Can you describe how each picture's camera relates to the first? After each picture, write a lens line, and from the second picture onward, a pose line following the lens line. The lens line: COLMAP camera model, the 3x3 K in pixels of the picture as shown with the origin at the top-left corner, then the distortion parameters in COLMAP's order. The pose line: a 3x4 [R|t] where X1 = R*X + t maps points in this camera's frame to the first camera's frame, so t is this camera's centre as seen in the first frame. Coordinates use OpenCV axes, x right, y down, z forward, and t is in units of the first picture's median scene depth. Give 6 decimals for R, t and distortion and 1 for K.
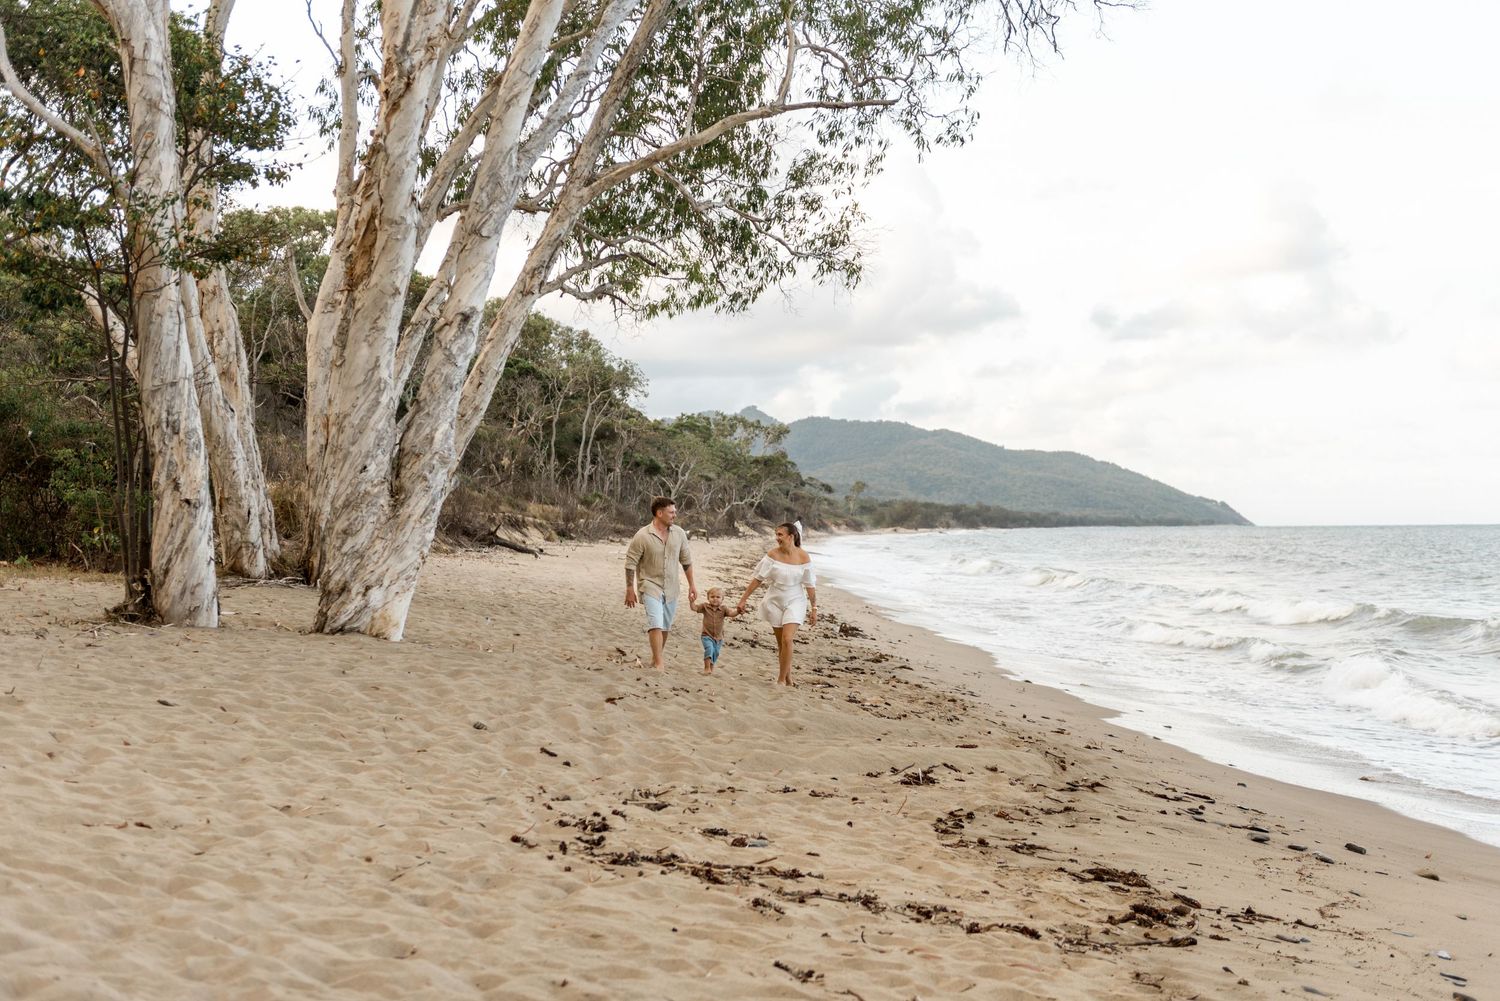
lens RADIAL K [[1995.7, 0, 775.3], [0, 1995.7, 513.5], [0, 0, 1]] dist [-0.013388, 0.041487]
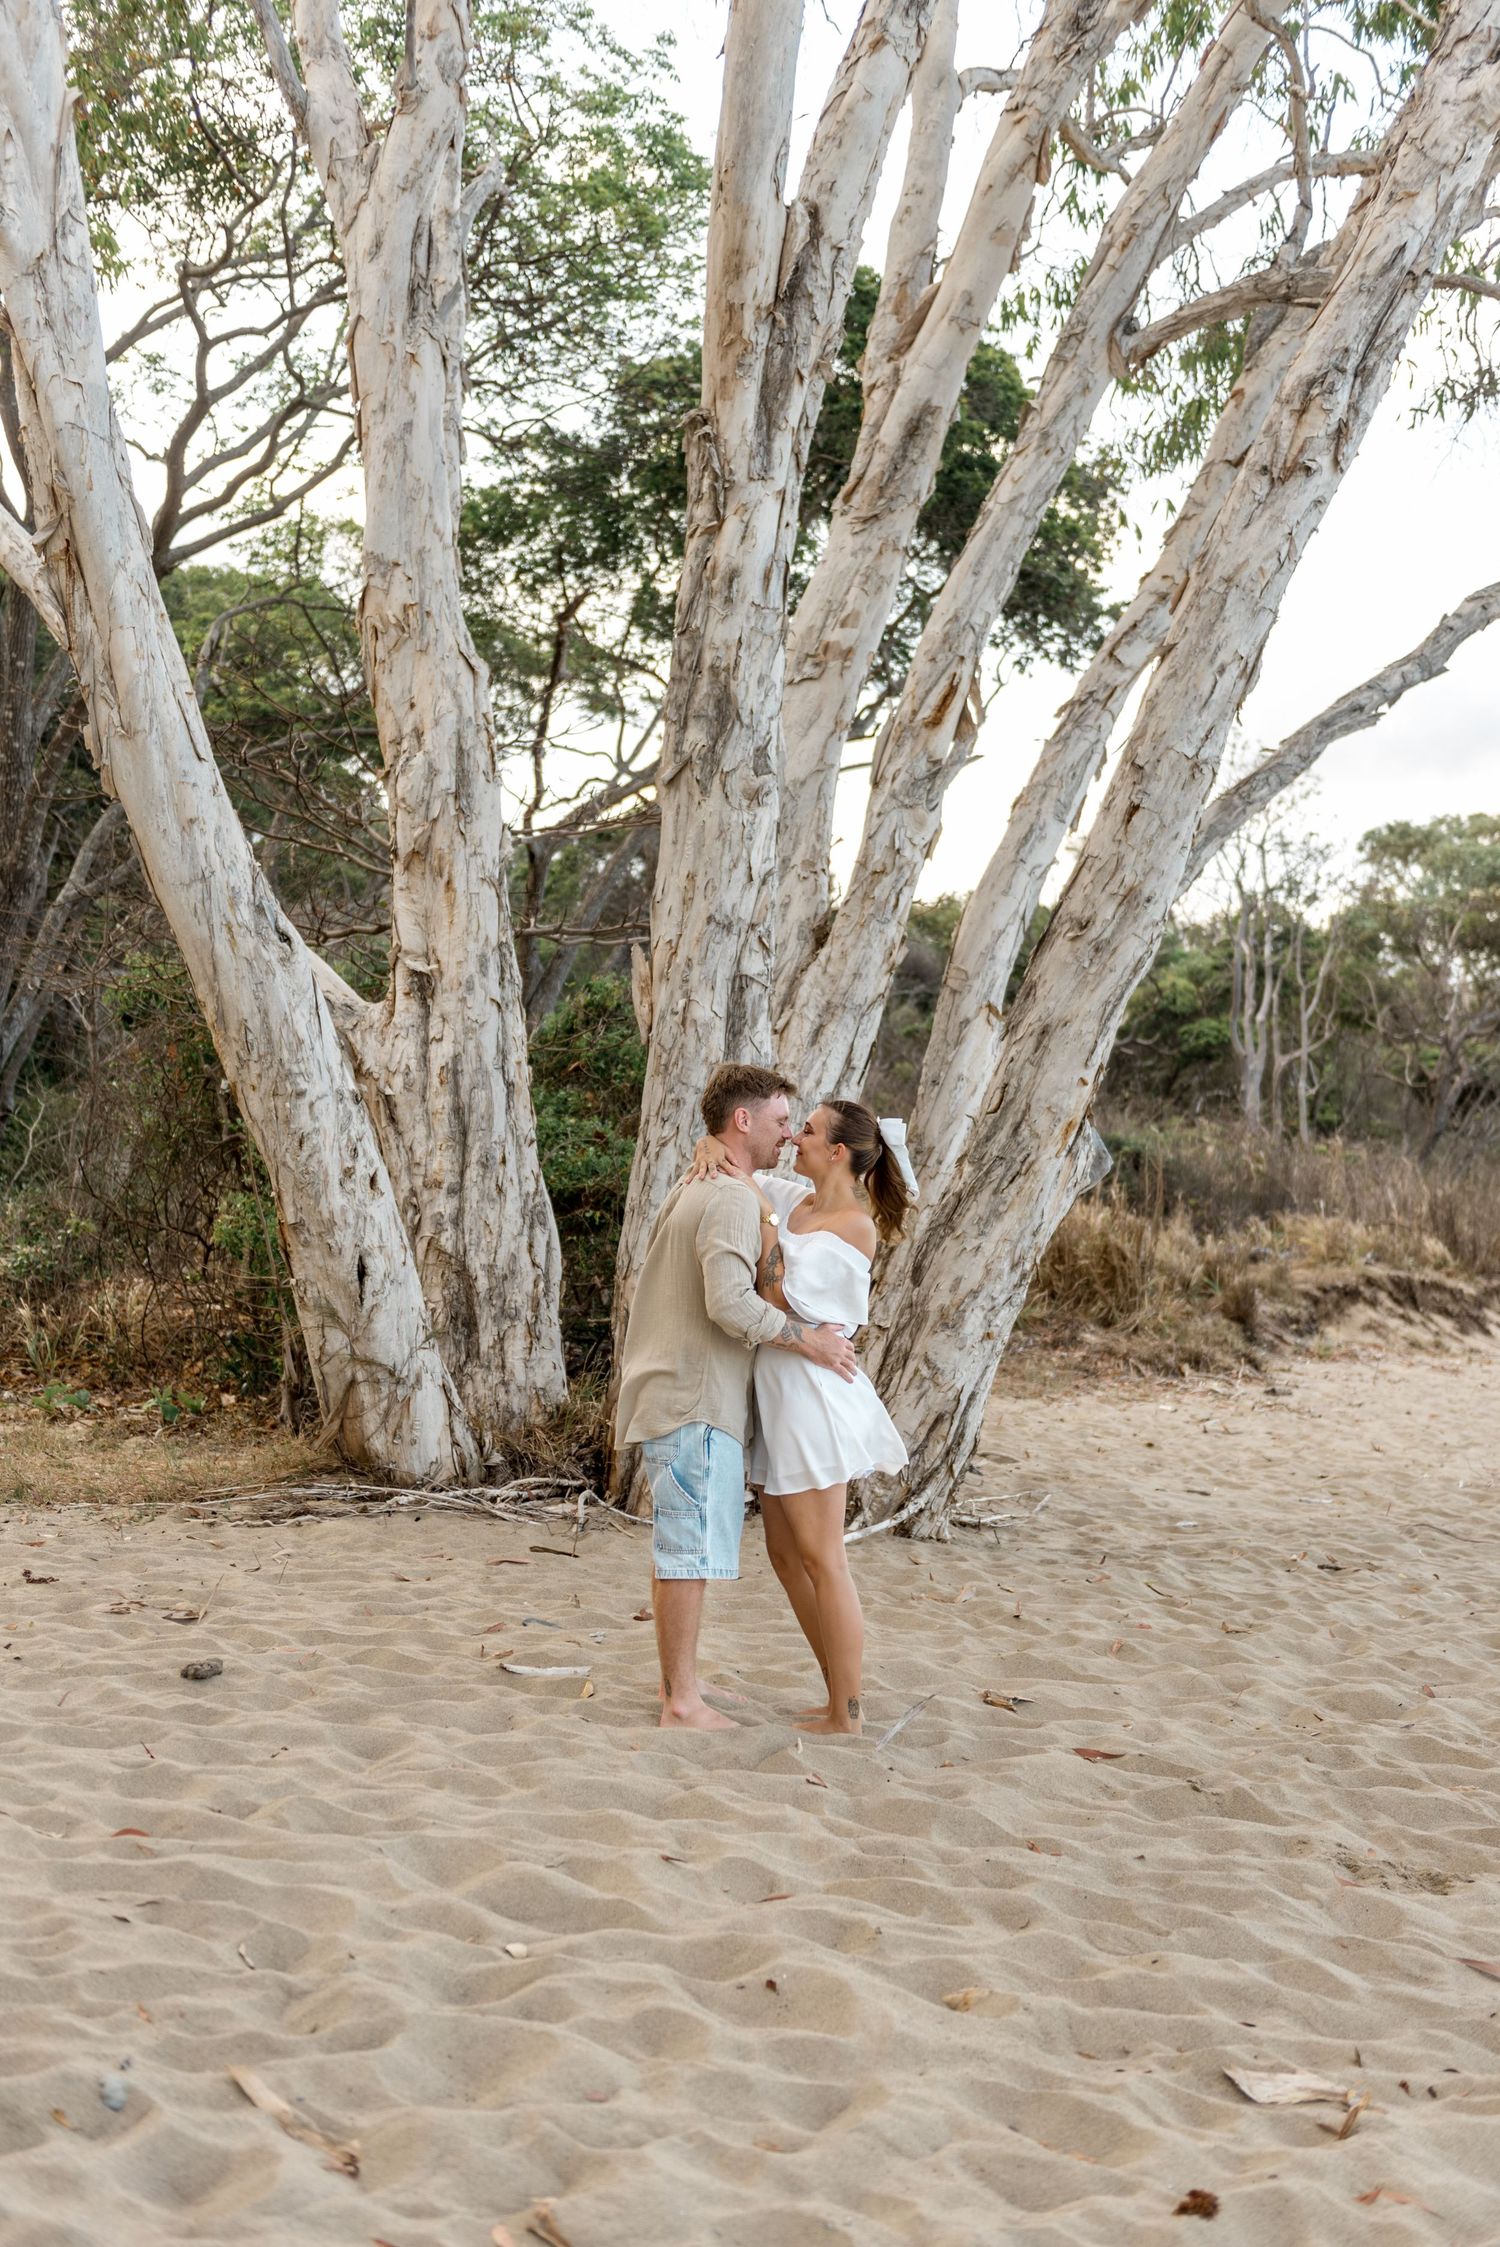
lens RADIAL K [[2613.5, 0, 757.1], [0, 2613.5, 1118.7], [0, 0, 1]] dist [-0.008192, 0.005627]
pose [[0.855326, -0.043164, -0.516288, -0.003003], [0.011536, 0.997863, -0.064315, 0.003201], [0.517961, 0.049054, 0.853996, 0.731412]]
